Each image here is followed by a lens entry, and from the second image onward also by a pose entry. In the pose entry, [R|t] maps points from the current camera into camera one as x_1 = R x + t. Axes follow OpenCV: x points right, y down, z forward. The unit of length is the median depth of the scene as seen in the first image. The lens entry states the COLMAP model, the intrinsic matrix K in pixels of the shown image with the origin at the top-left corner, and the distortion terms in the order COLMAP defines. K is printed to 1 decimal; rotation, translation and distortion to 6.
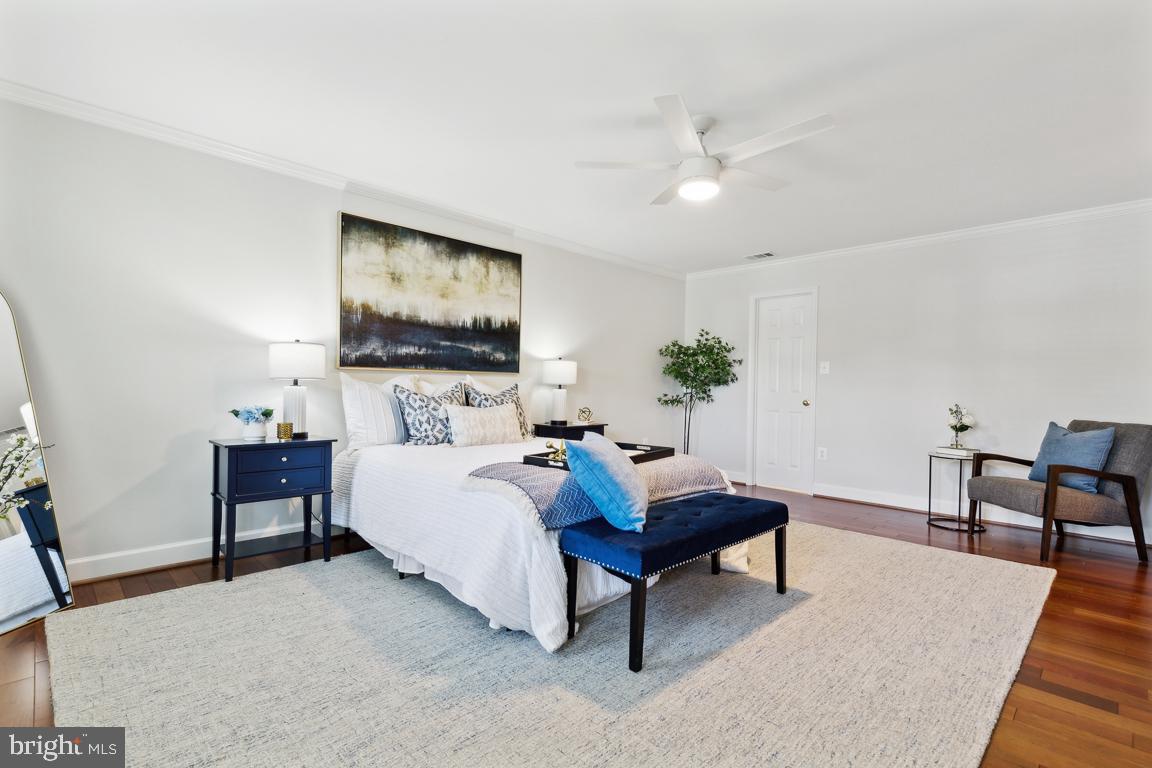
lens RADIAL K [[536.9, 0, 578.6], [0, 536.9, 386.0], [0, 0, 1]] dist [0.014009, -0.000758]
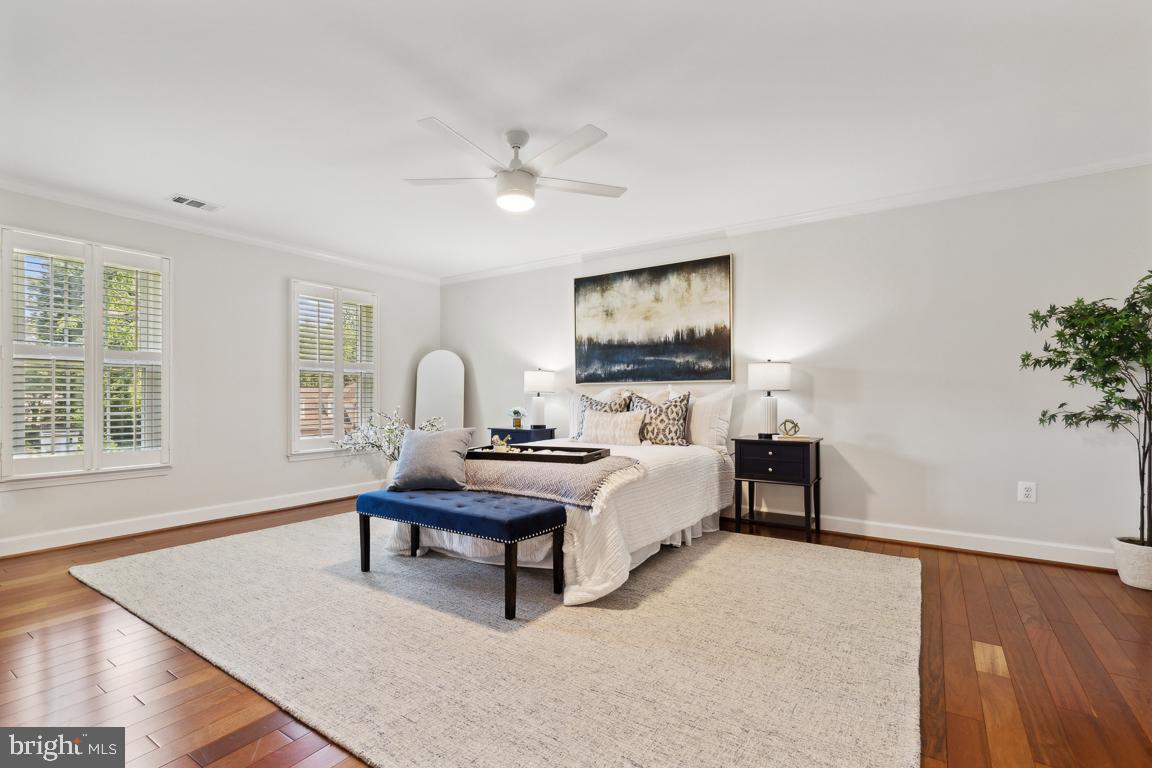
lens RADIAL K [[536.9, 0, 578.6], [0, 536.9, 390.6], [0, 0, 1]] dist [0.014009, -0.000758]
pose [[0.188418, -0.025893, -0.981748, 0.903200], [0.007323, 0.999662, -0.024960, 0.018687], [0.982062, -0.002486, 0.188543, 0.661576]]
